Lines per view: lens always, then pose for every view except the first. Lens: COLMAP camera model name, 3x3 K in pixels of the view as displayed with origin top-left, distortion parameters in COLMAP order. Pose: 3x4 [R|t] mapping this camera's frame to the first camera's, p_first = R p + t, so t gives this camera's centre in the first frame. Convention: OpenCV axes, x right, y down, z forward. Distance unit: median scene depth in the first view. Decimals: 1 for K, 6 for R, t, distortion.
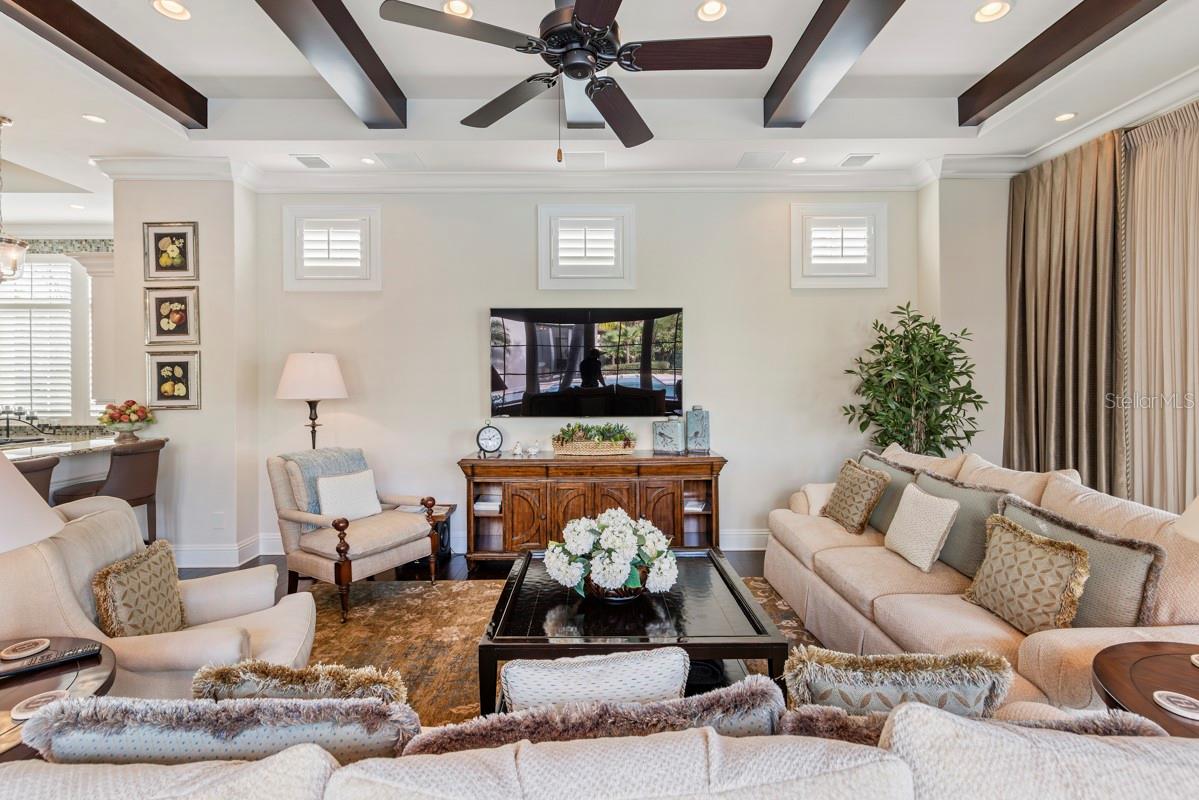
lens RADIAL K [[538.5, 0, 599.8], [0, 538.5, 382.2], [0, 0, 1]] dist [0.001204, 0.000114]
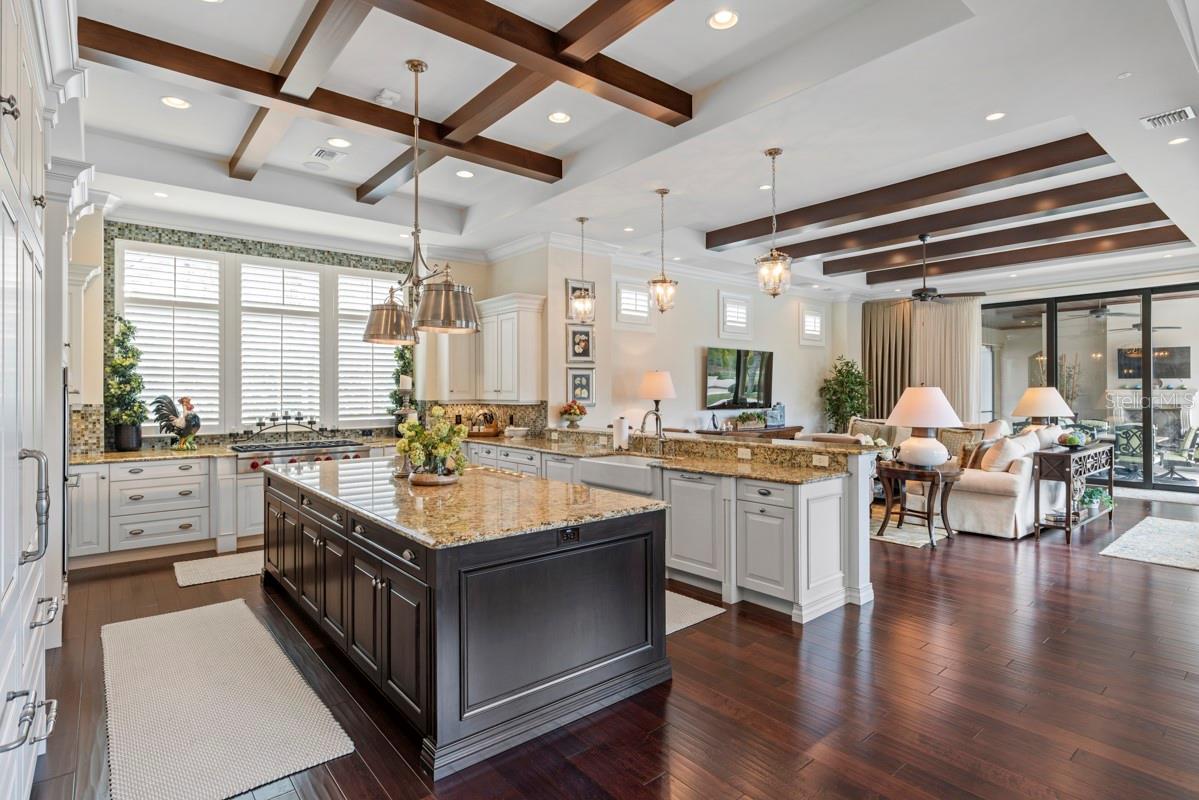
lens RADIAL K [[604.6, 0, 598.0], [0, 604.6, 392.7], [0, 0, 1]] dist [0.000832, 0.000055]
pose [[0.780239, 0.002866, 0.625475, -1.796532], [0.001491, 0.999978, -0.006442, 0.023126], [-0.625480, 0.005959, 0.780217, -0.326962]]
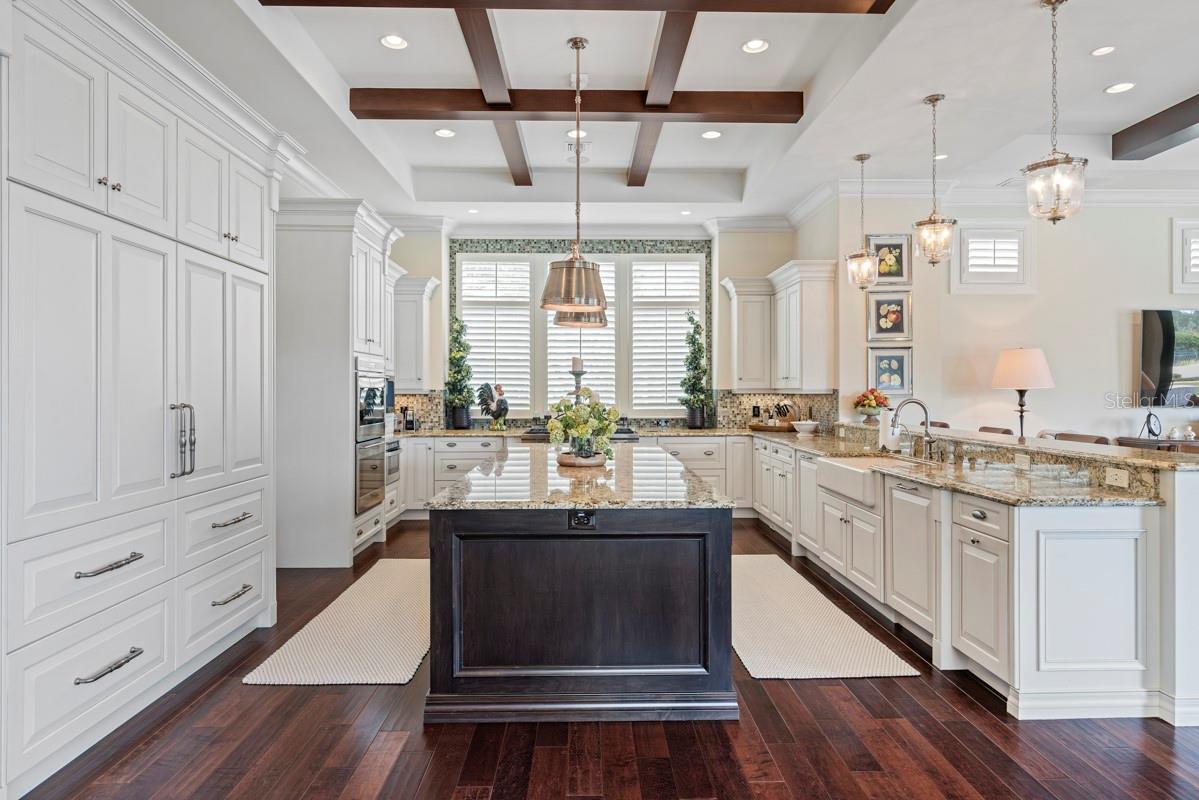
lens RADIAL K [[695.6, 0, 599.5], [0, 695.6, 393.8], [0, 0, 1]] dist [0.002584, -0.000544]
pose [[0.999953, 0.004312, 0.008699, -1.424462], [-0.004313, 0.999991, -0.000001, 0.045953], [-0.008699, -0.000036, 0.999962, -0.480300]]
